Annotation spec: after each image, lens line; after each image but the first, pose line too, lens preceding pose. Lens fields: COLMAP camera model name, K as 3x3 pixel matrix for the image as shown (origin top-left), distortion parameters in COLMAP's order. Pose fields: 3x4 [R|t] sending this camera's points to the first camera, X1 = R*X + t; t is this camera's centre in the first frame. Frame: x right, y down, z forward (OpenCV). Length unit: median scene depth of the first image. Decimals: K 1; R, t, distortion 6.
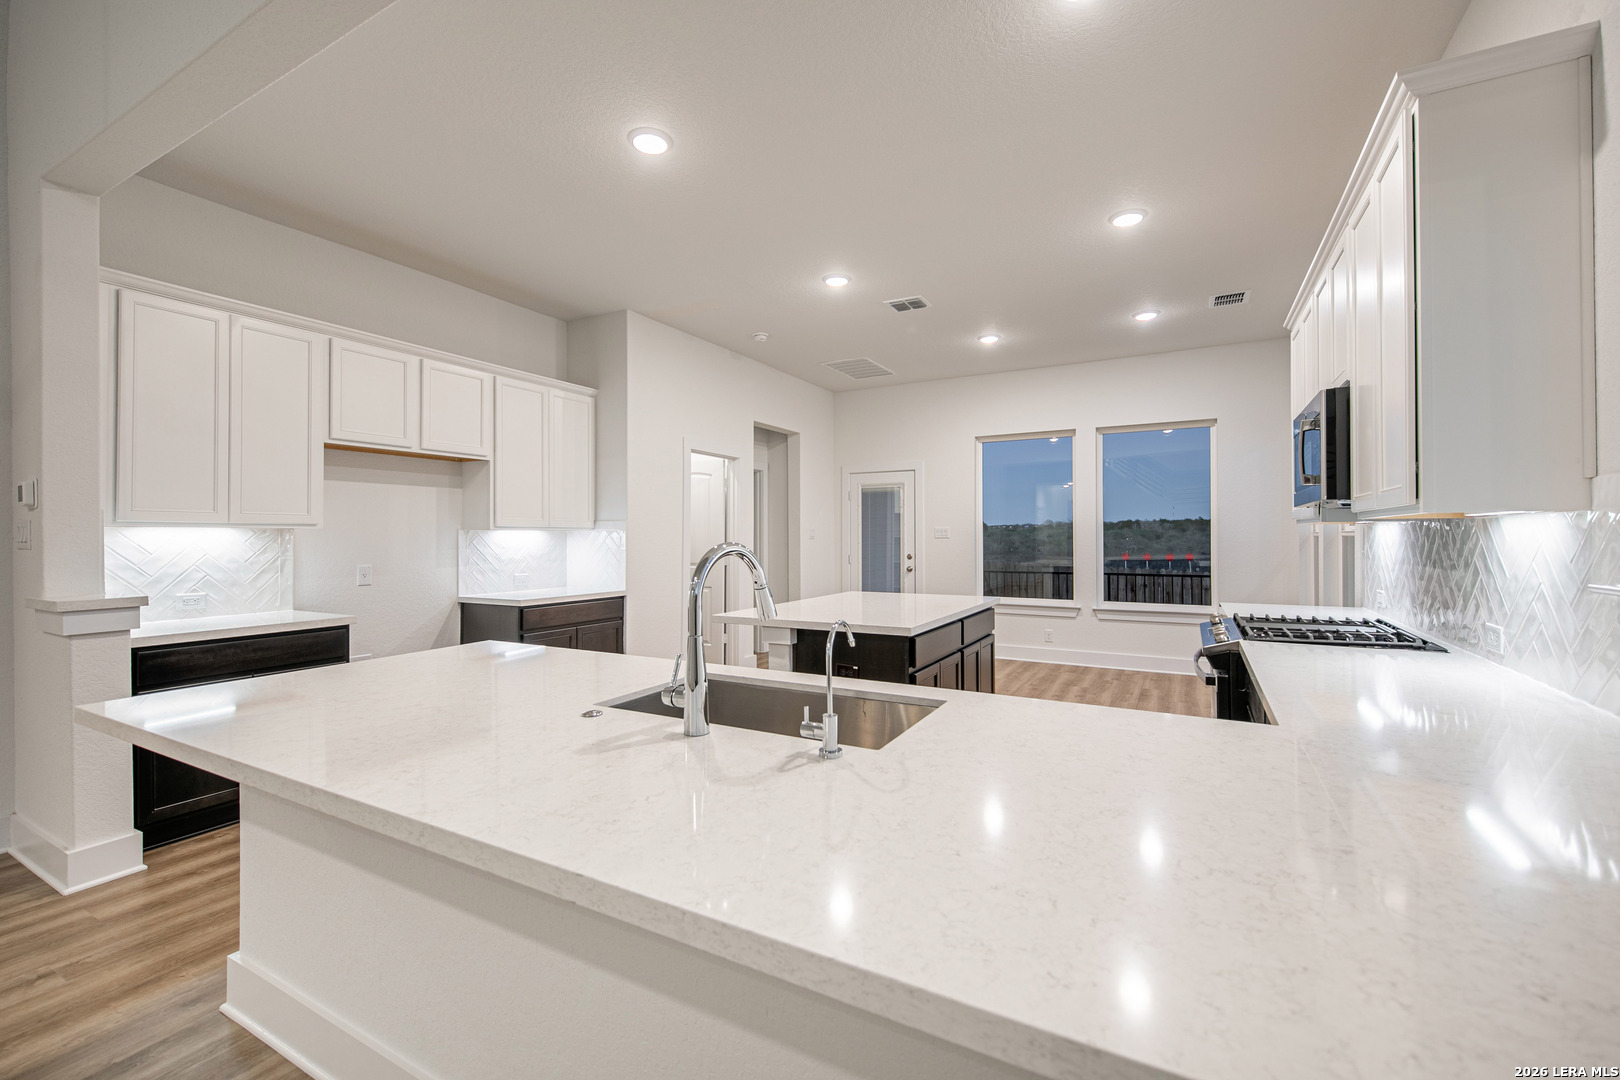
lens RADIAL K [[684.4, 0, 823.3], [0, 684.4, 531.0], [0, 0, 1]] dist [0.010211, -0.004637]
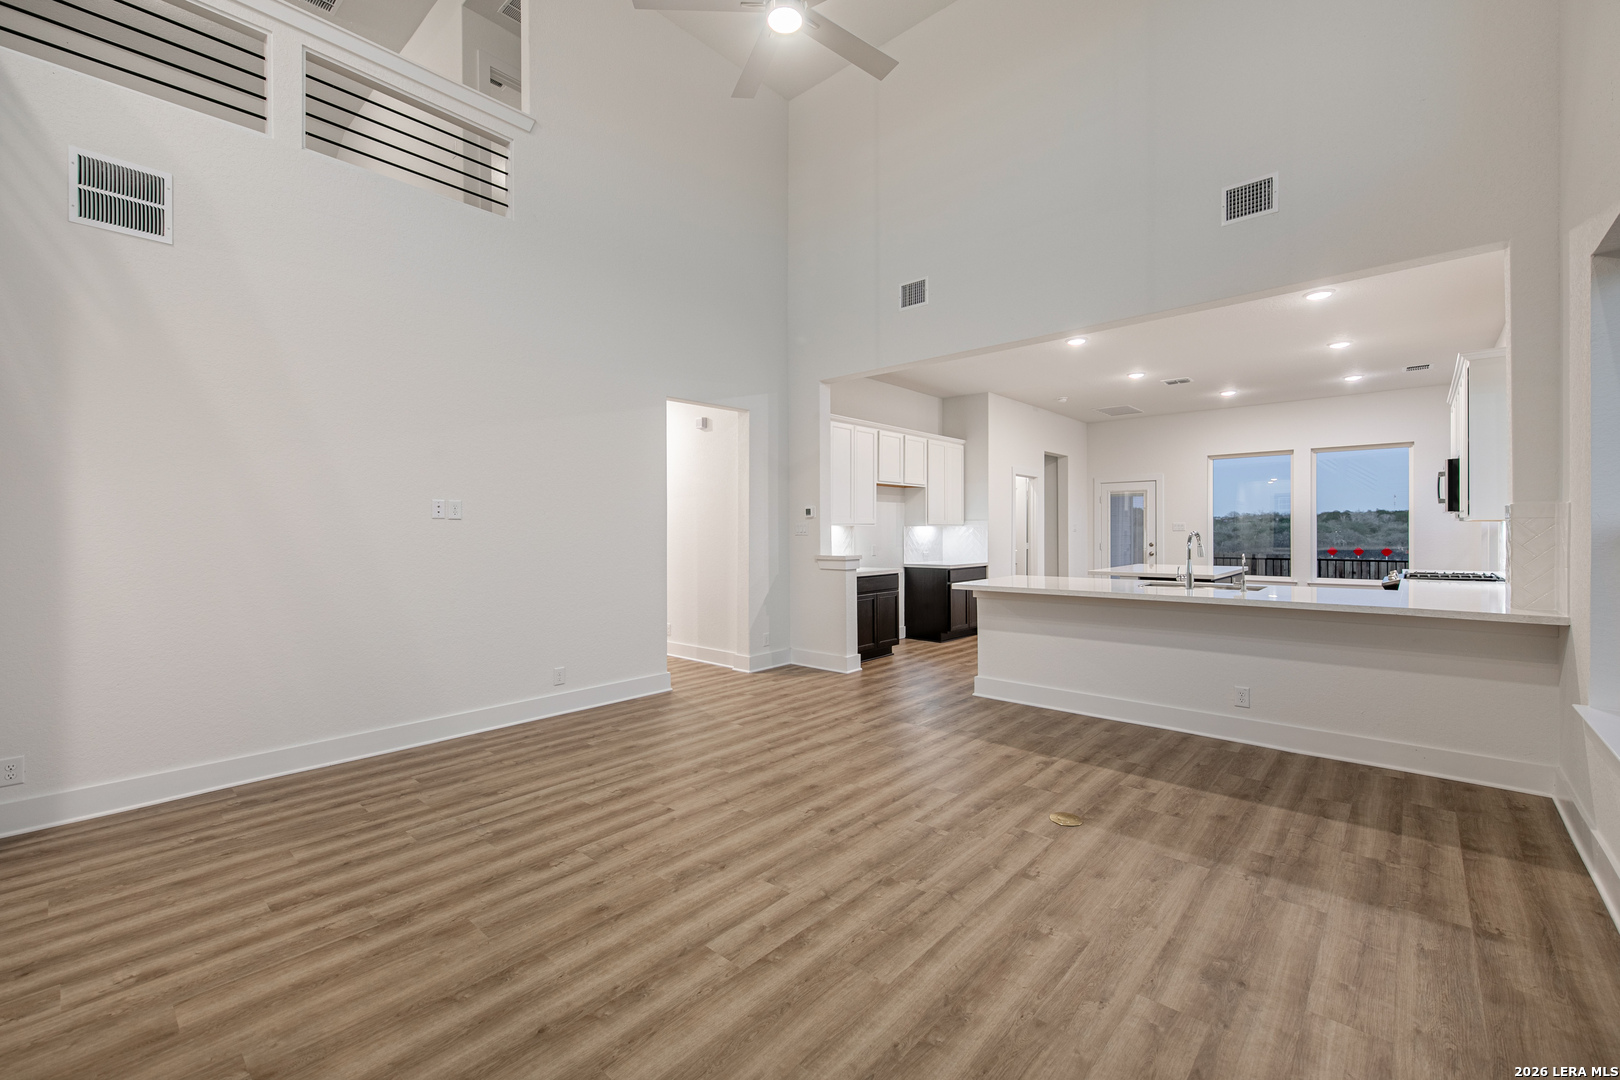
lens RADIAL K [[684.4, 0, 812.0], [0, 684.4, 535.2], [0, 0, 1]] dist [0.010211, -0.004637]
pose [[0.973321, -0.000121, -0.229449, -0.251177], [0.003536, 0.999889, 0.014471, -0.003592], [0.229421, -0.014896, 0.973213, -0.552324]]
